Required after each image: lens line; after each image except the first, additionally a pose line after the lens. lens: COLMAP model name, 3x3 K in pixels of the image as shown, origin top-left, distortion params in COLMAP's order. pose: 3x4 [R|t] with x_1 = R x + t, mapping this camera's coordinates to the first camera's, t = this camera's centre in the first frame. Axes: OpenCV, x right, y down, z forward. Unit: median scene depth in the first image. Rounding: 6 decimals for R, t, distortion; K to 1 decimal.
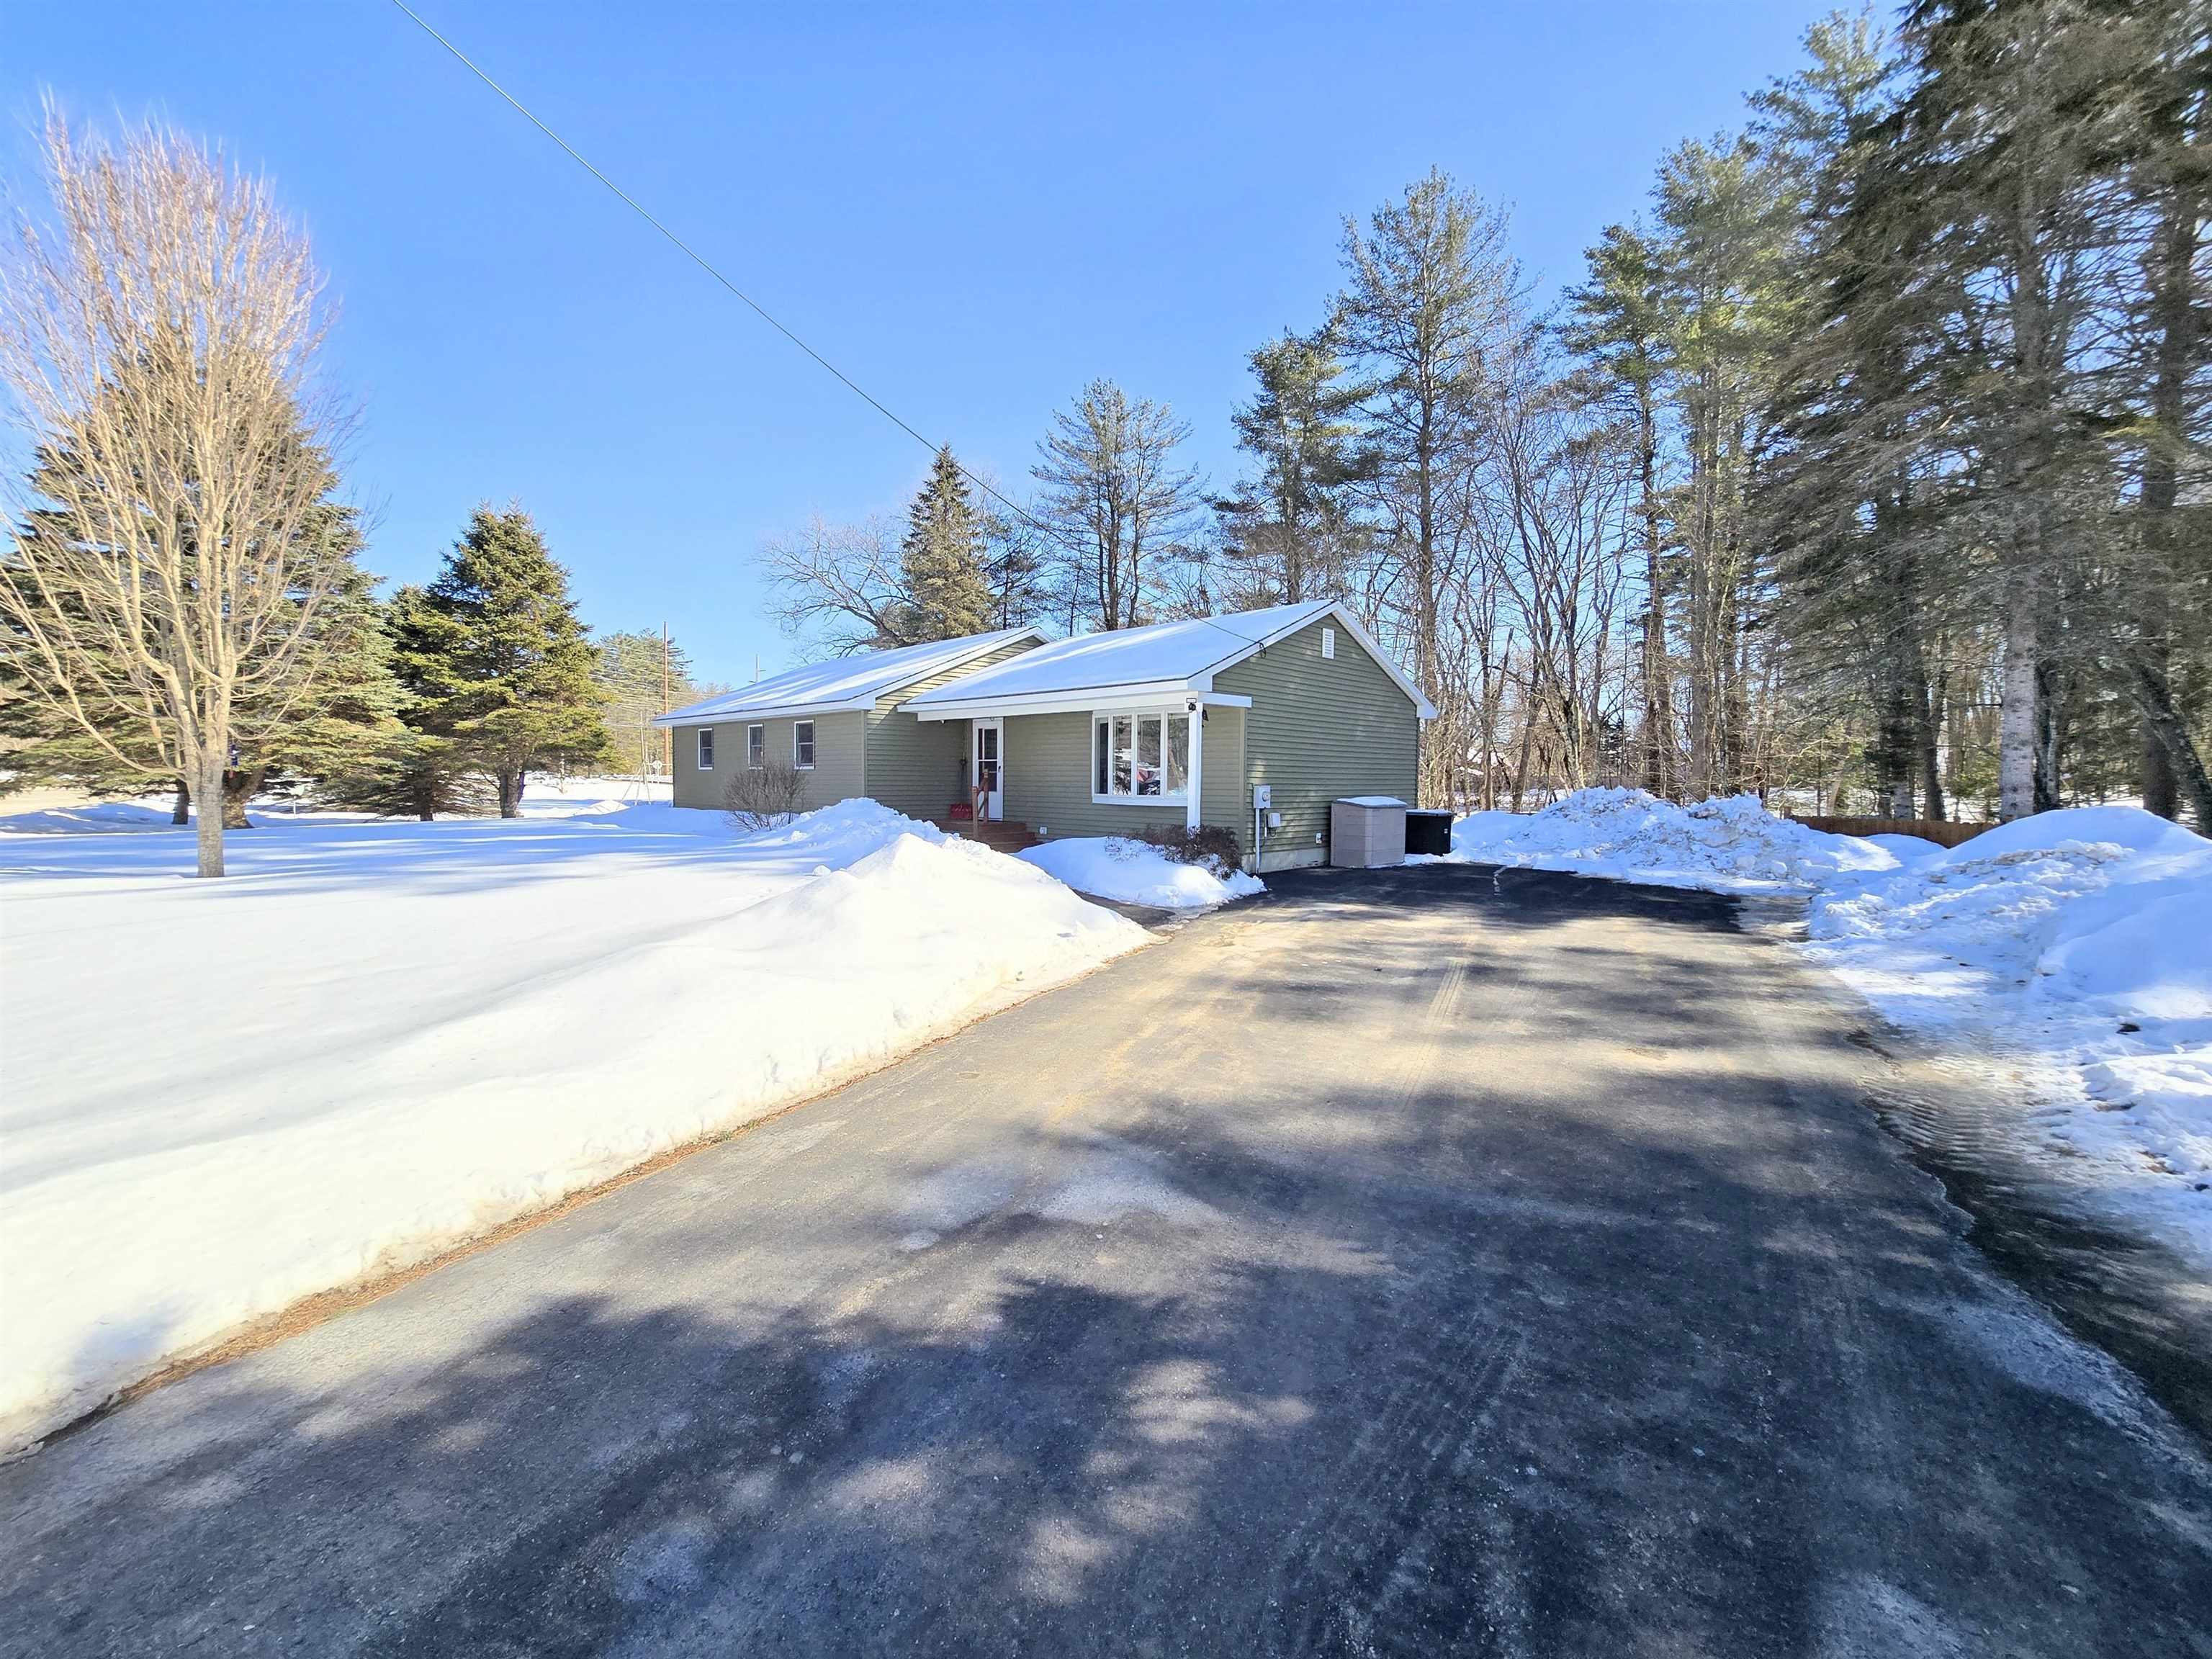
lens RADIAL K [[899.8, 0, 1121.3], [0, 899.8, 820.6], [0, 0, 1]] dist [-0.002836, 0.004712]
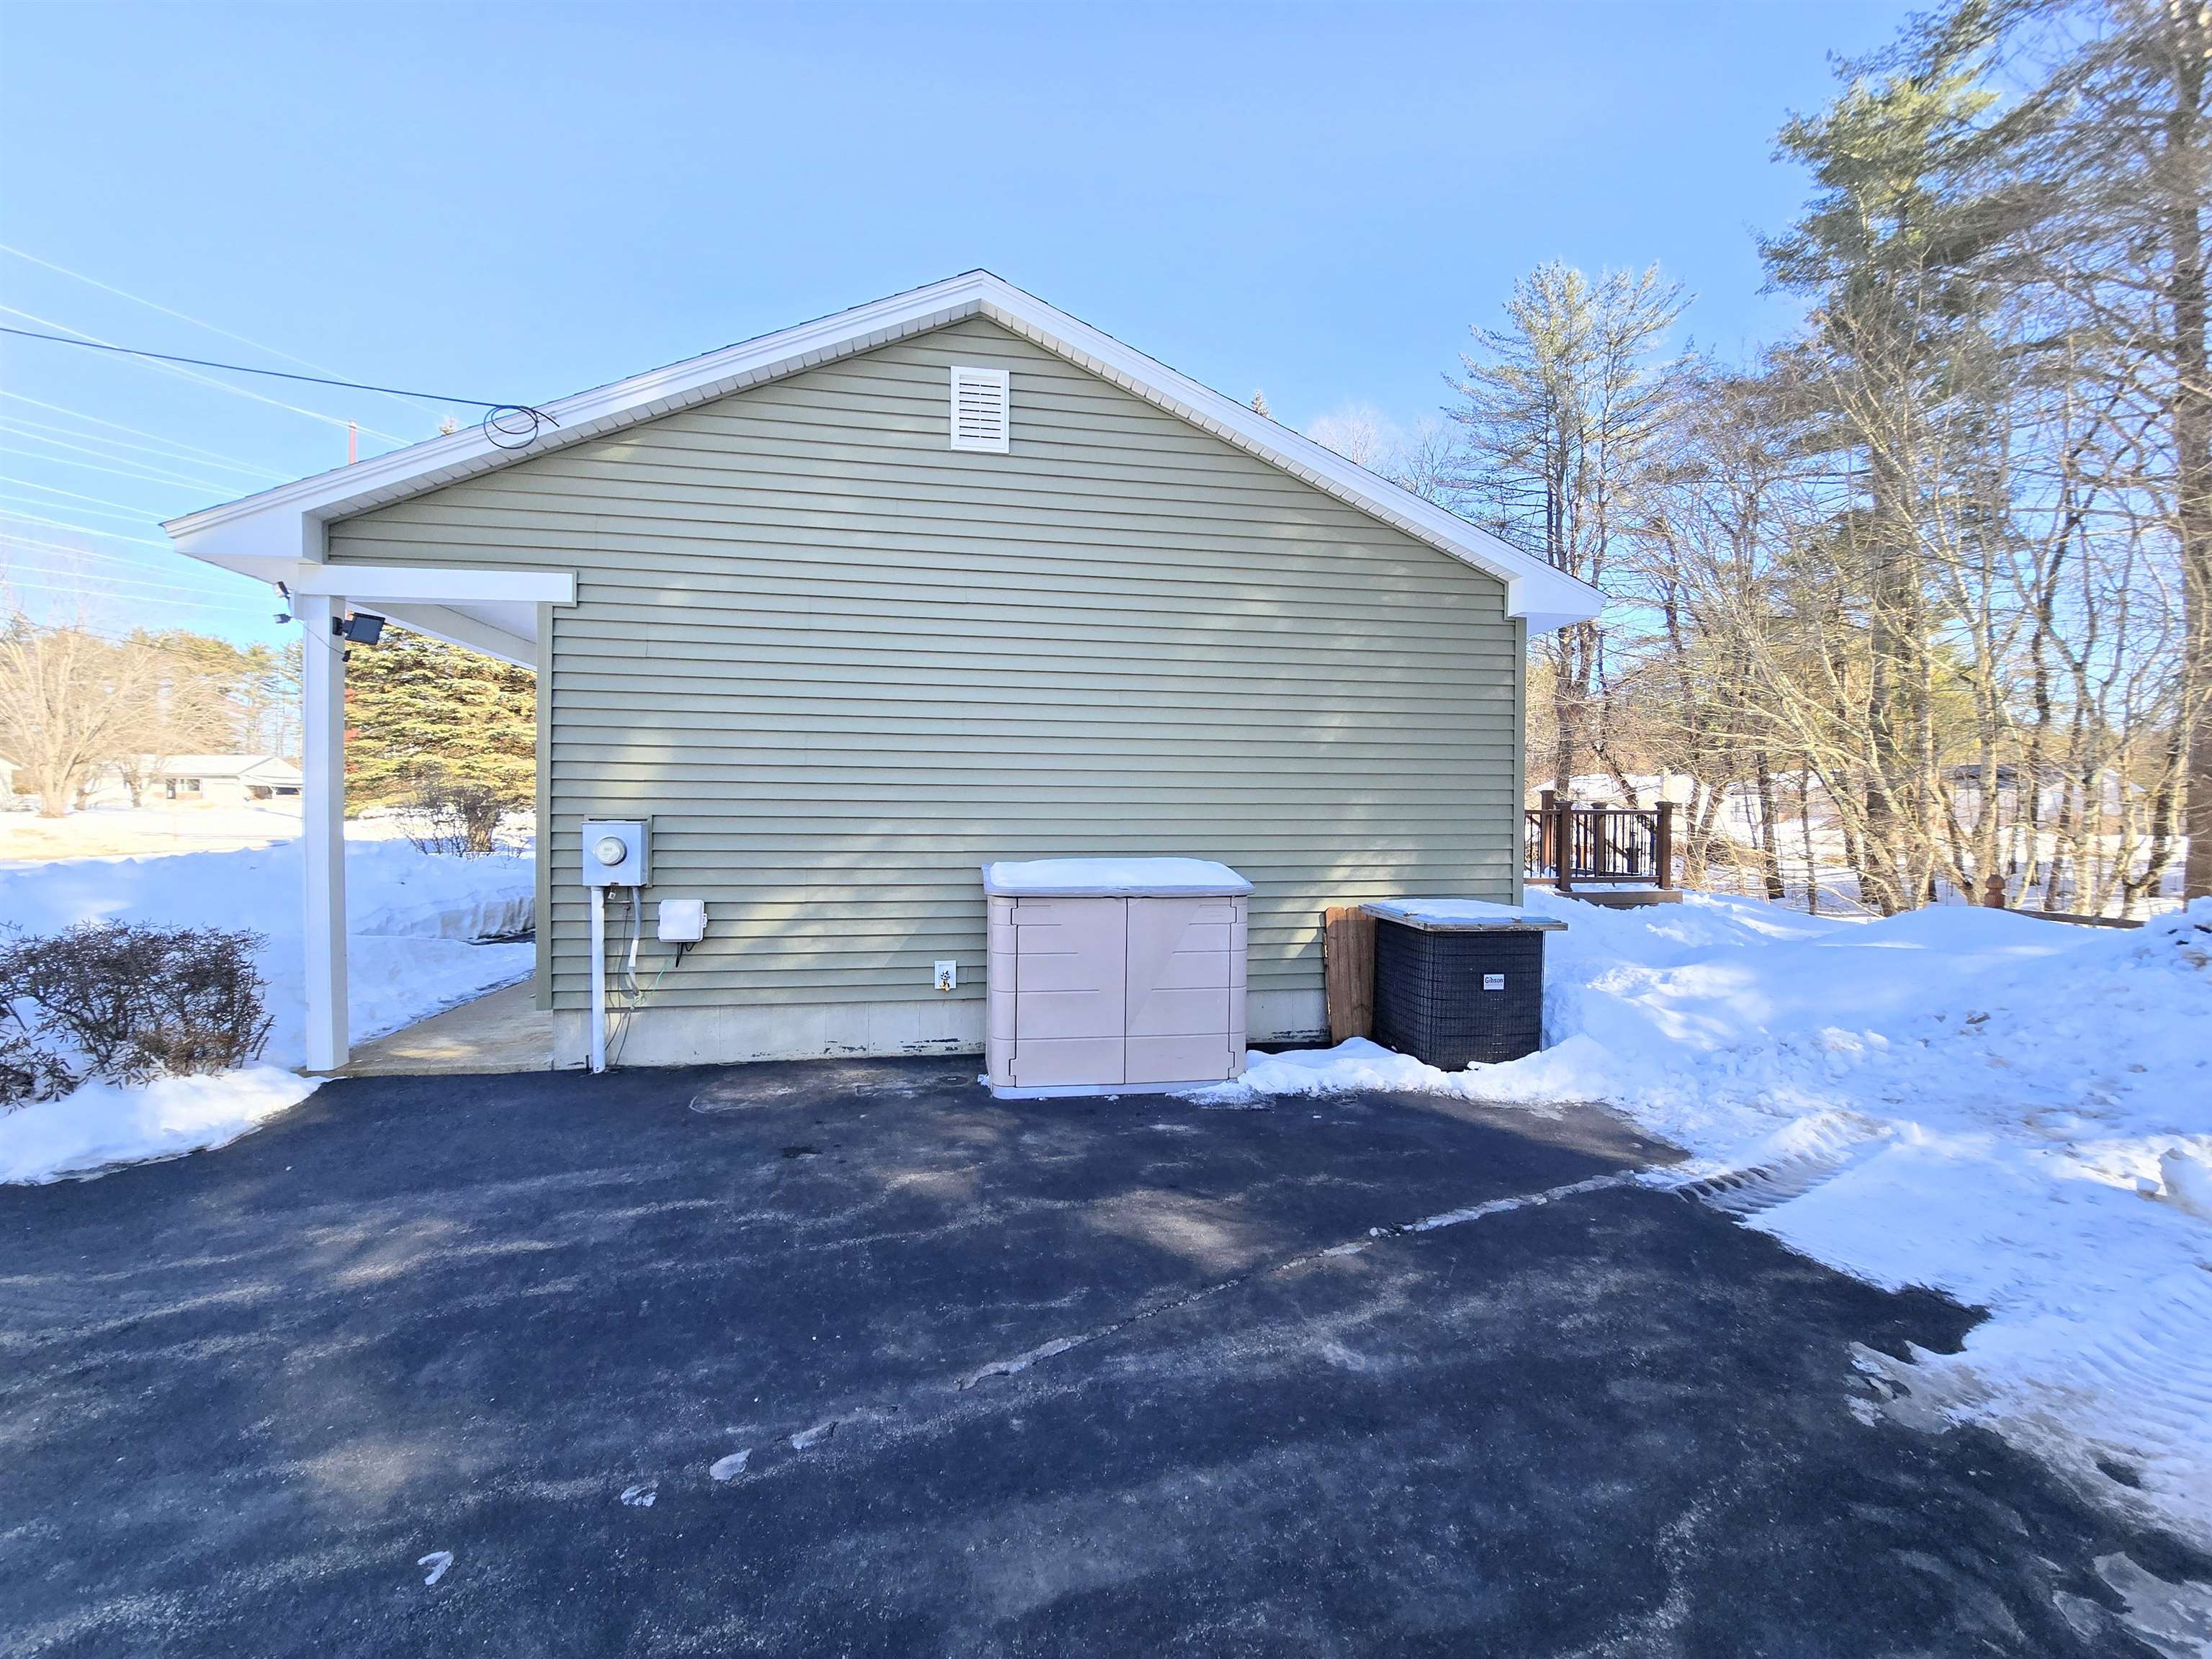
lens RADIAL K [[899.8, 0, 1121.3], [0, 899.8, 820.6], [0, 0, 1]] dist [-0.002836, 0.004712]
pose [[0.809023, 0.016158, -0.587554, 0.143188], [-0.034310, 0.999216, -0.019763, -0.010321], [0.586774, 0.036148, 0.808943, 0.228822]]
